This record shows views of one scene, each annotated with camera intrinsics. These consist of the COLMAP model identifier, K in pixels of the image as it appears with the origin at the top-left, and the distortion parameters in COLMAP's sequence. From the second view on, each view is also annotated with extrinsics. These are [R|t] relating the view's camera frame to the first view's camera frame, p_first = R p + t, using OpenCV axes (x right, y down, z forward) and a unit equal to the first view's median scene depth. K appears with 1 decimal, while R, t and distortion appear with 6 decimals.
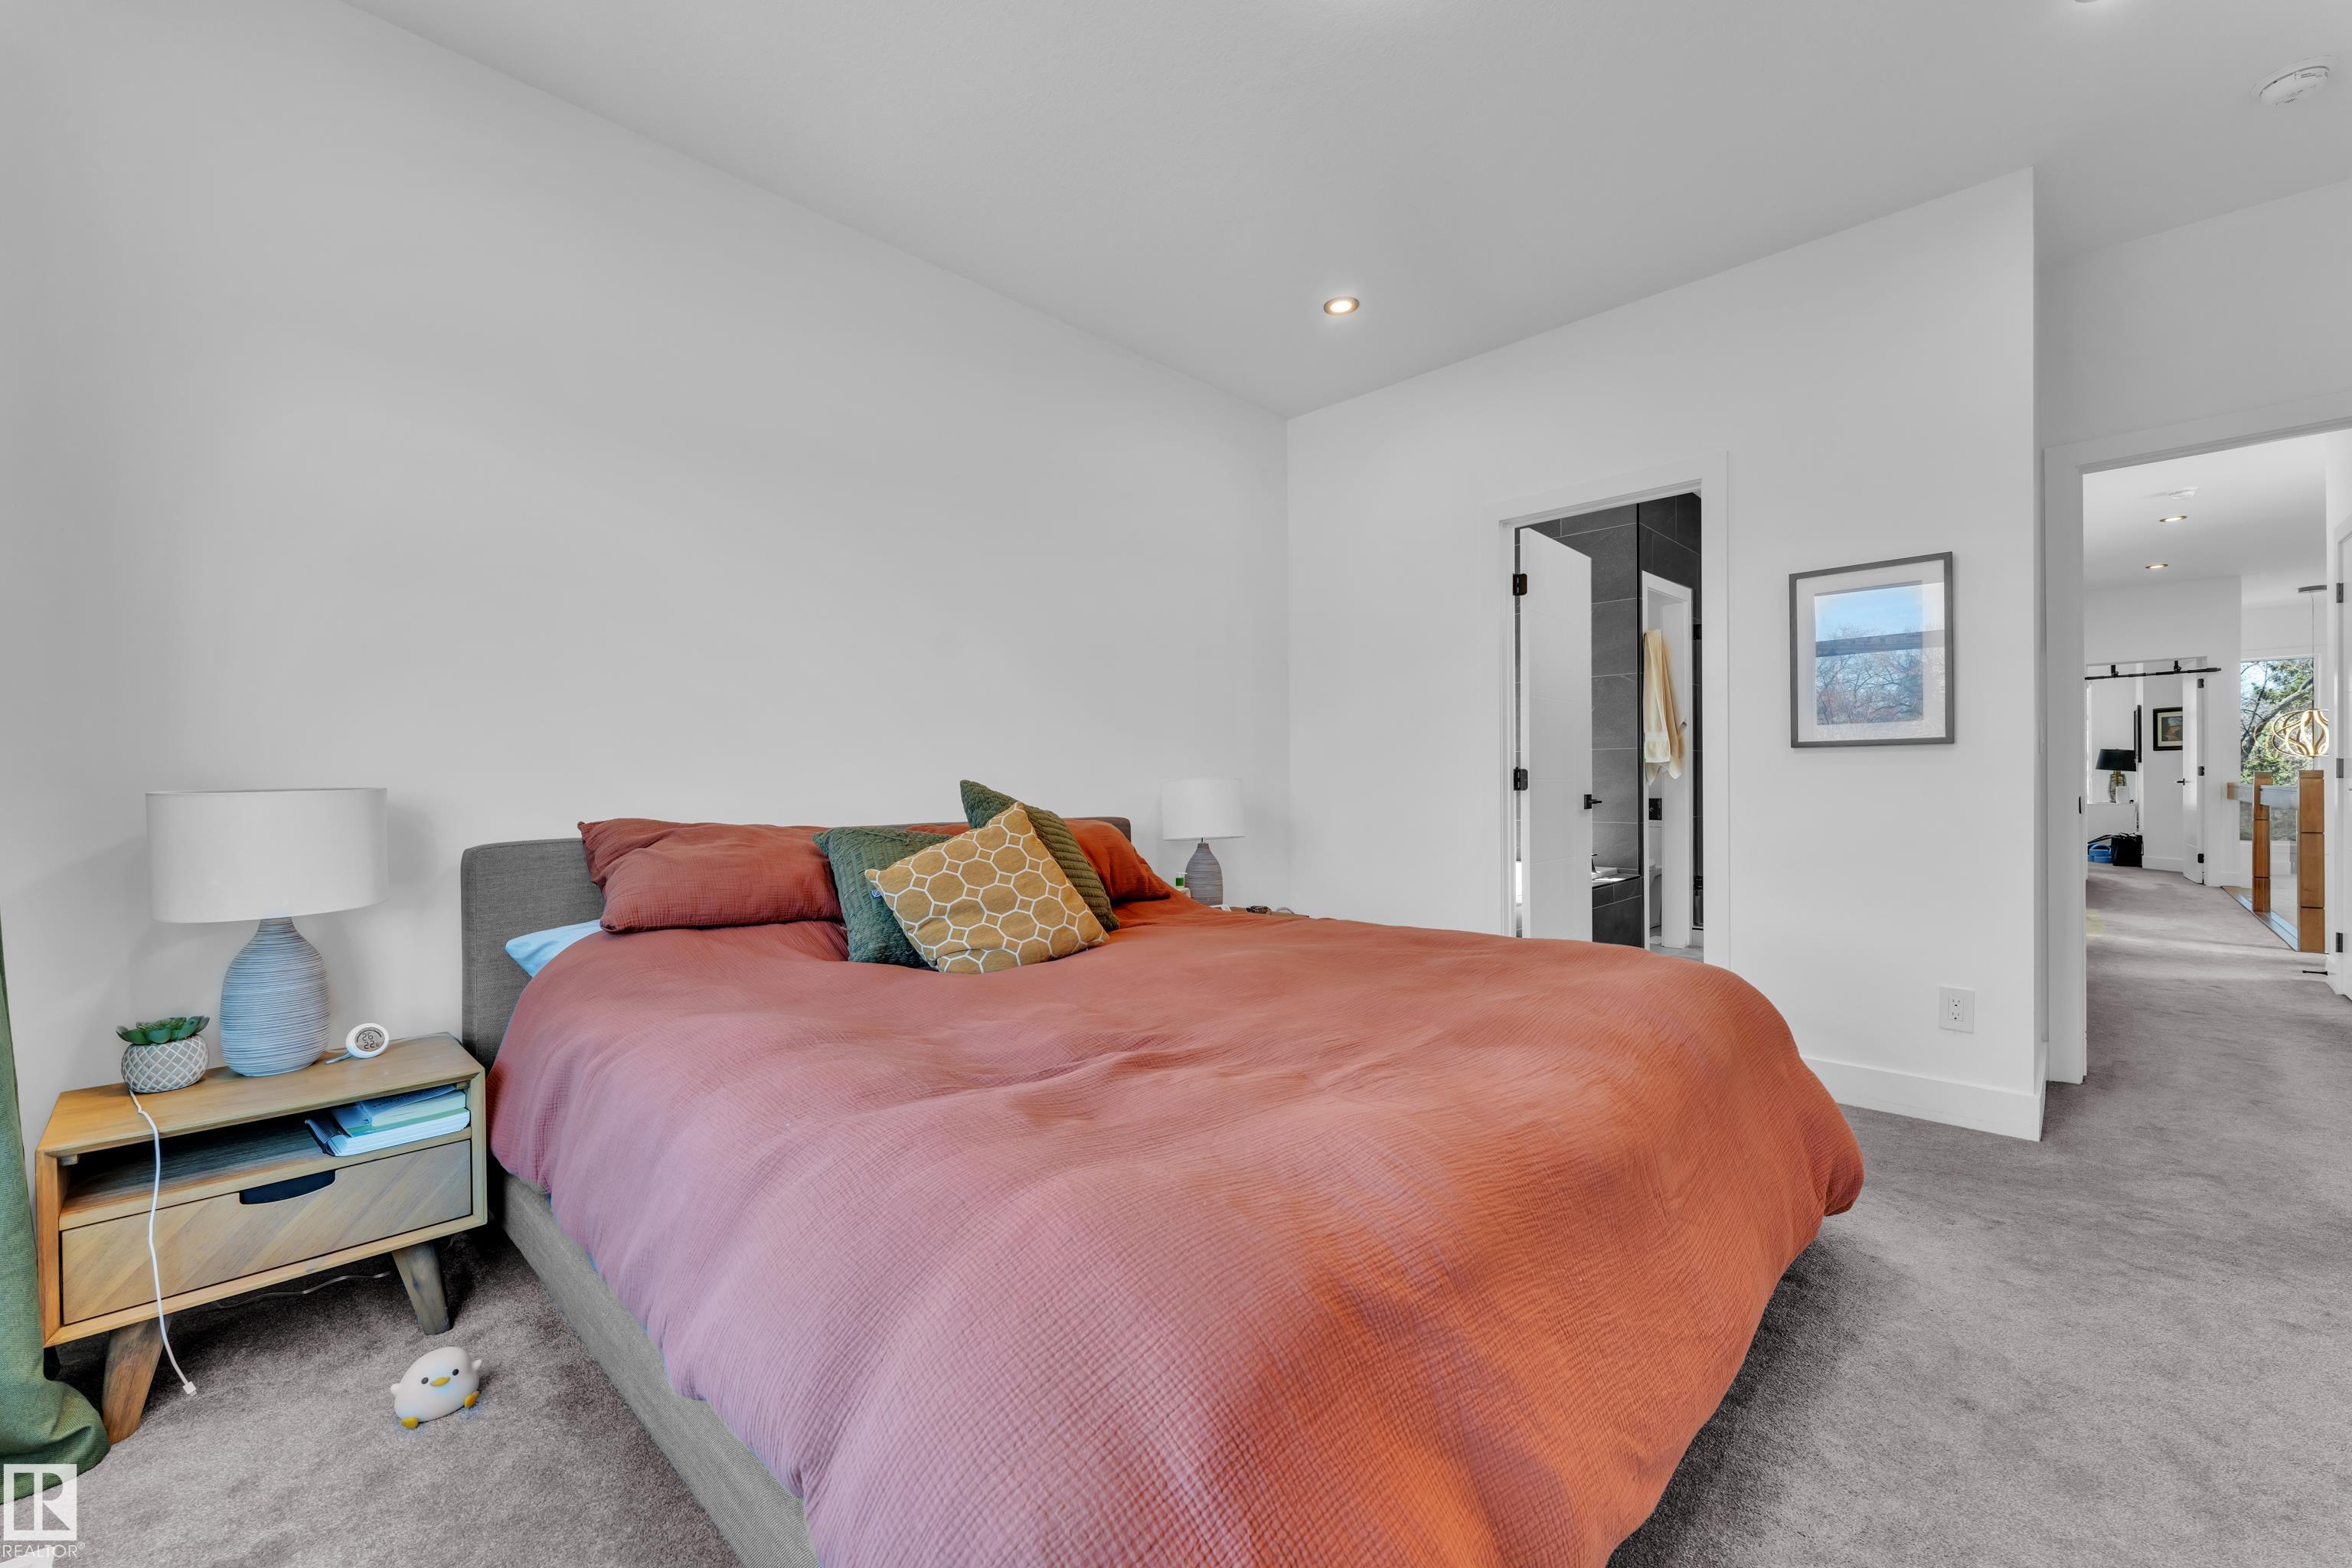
lens RADIAL K [[933.0, 0, 1164.1], [0, 933.0, 783.2], [0, 0, 1]] dist [-0.001932, -0.000031]
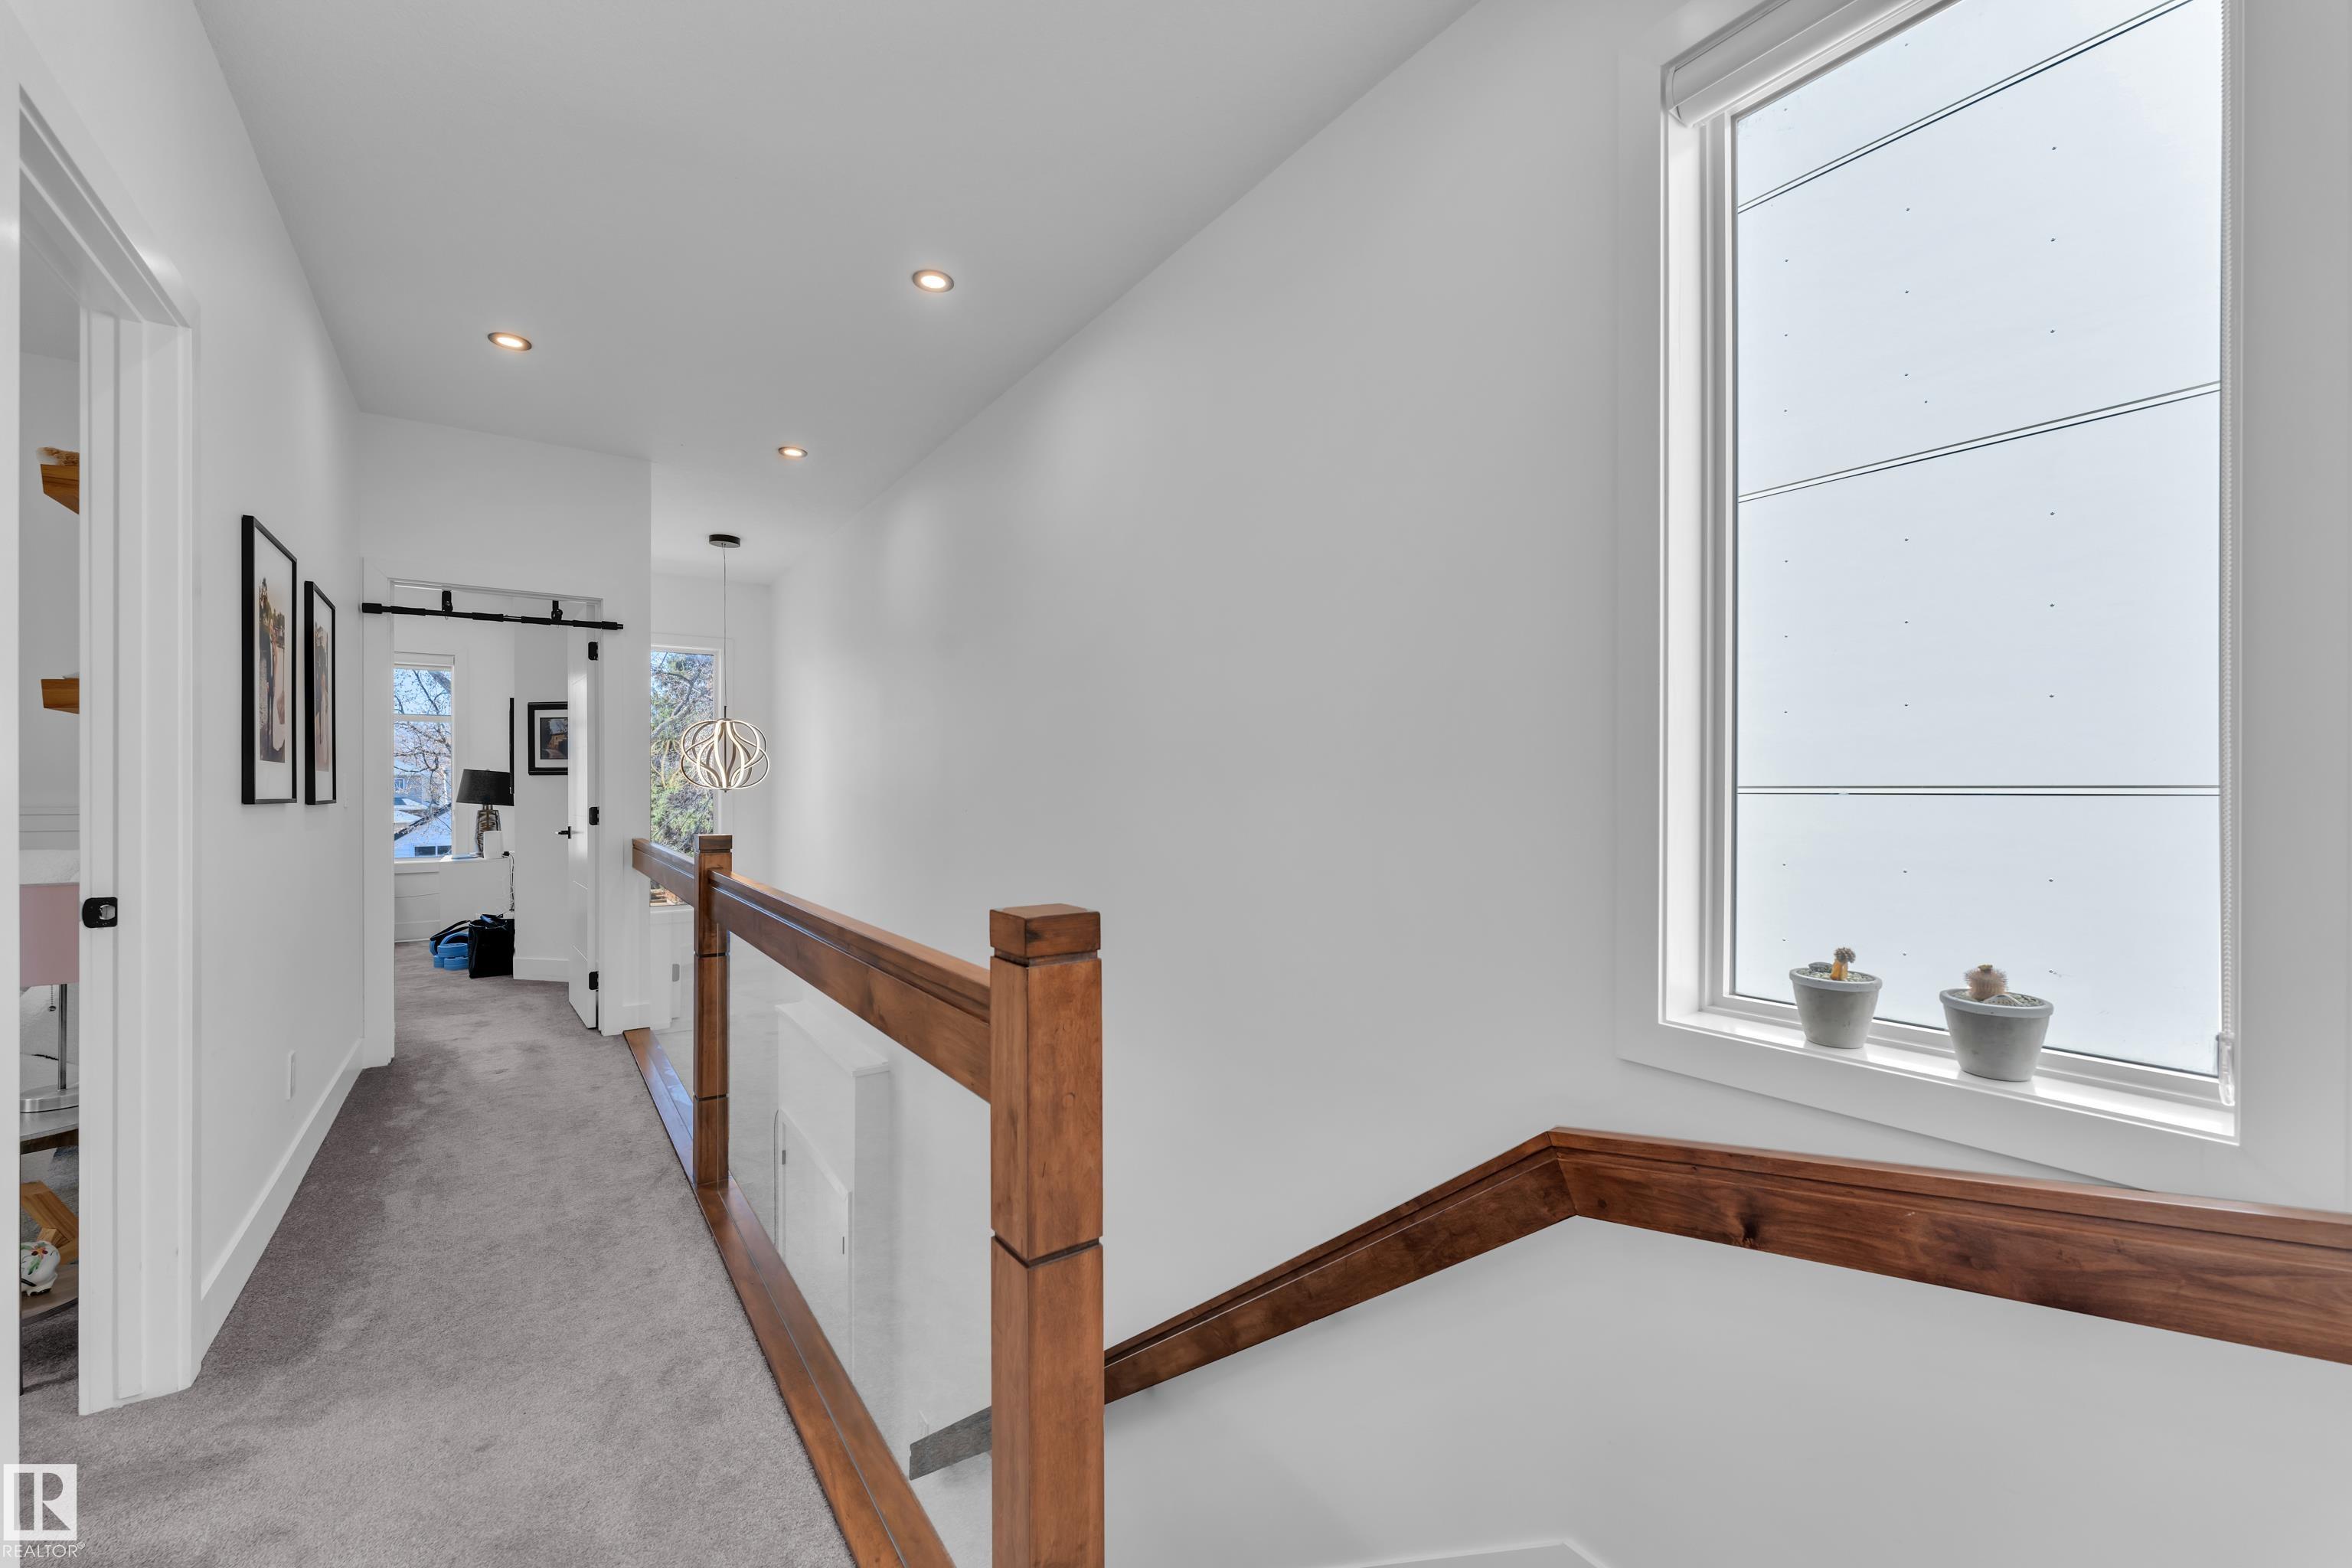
lens RADIAL K [[933.0, 0, 1160.0], [0, 933.0, 778.6], [0, 0, 1]] dist [-0.001932, -0.000031]
pose [[0.182583, 0.011450, 0.983124, 0.590904], [0.009207, 0.999868, -0.013355, -0.022209], [-0.983147, 0.011490, 0.182453, 0.531927]]
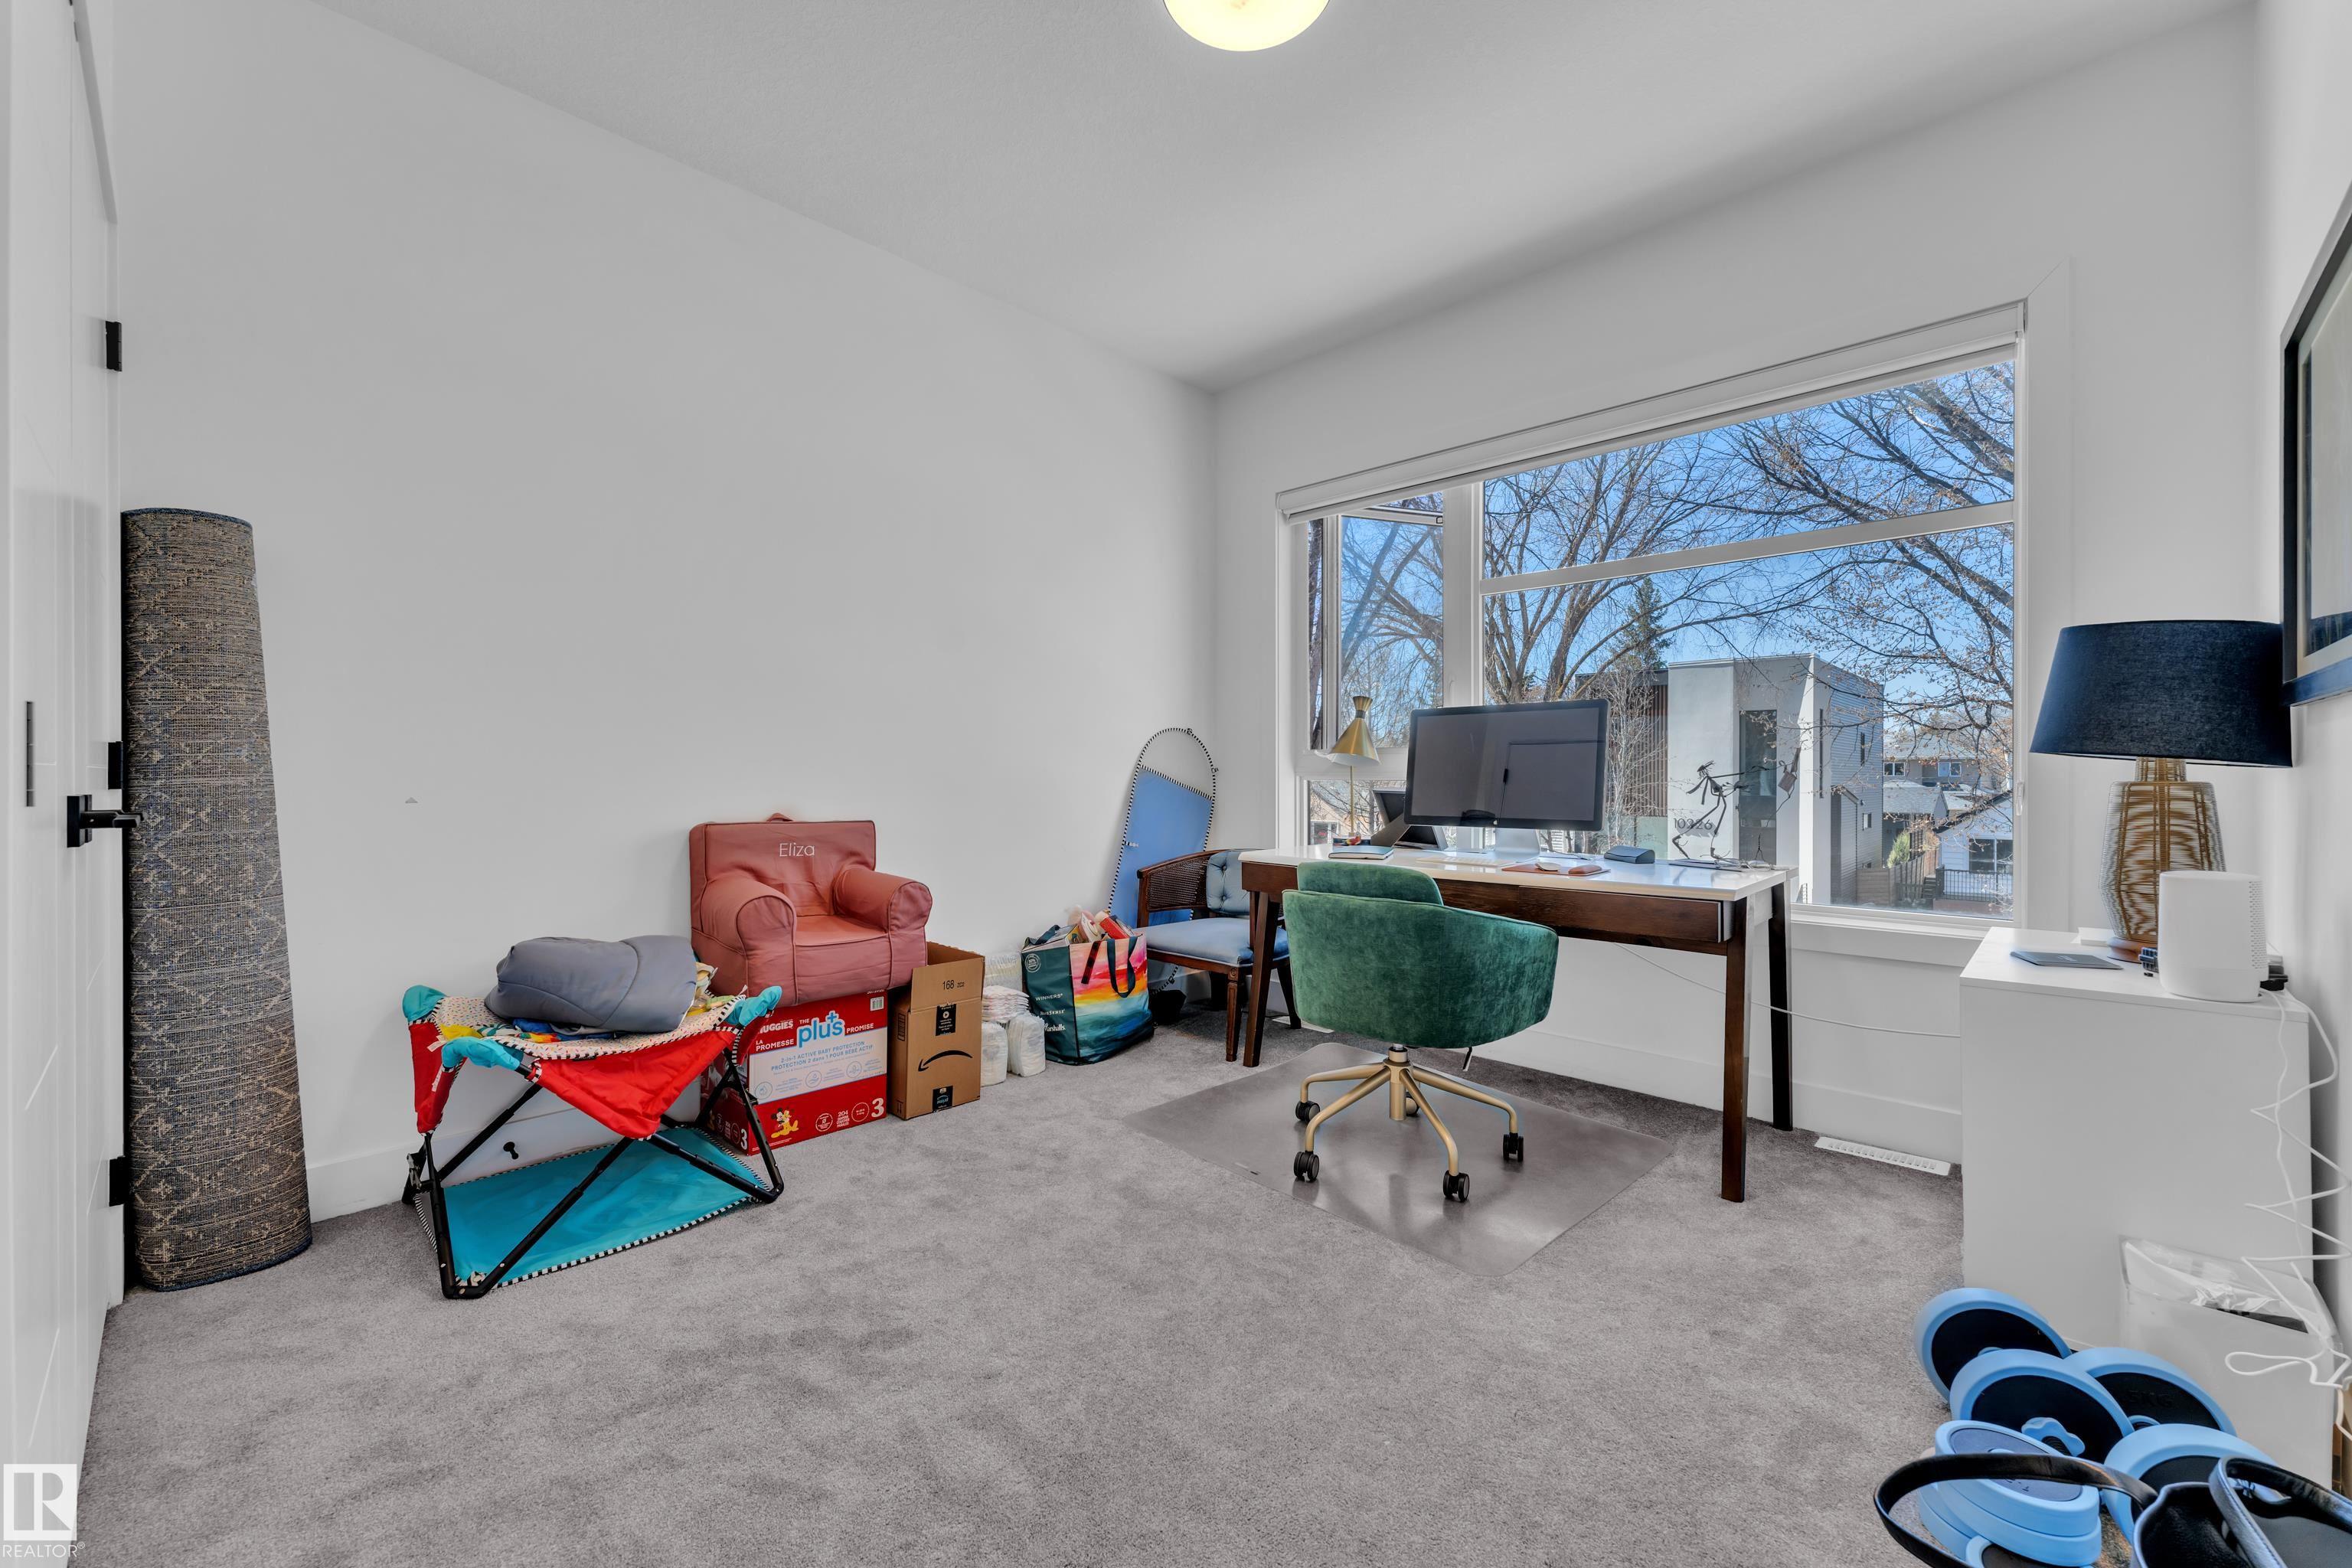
lens RADIAL K [[933.0, 0, 1167.7], [0, 933.0, 769.7], [0, 0, 1]] dist [-0.001932, -0.000031]
pose [[0.999980, 0.005976, -0.002016, 1.029958], [-0.005999, 0.999916, -0.011507, -0.011069], [0.001947, 0.011519, 0.999932, 1.013740]]
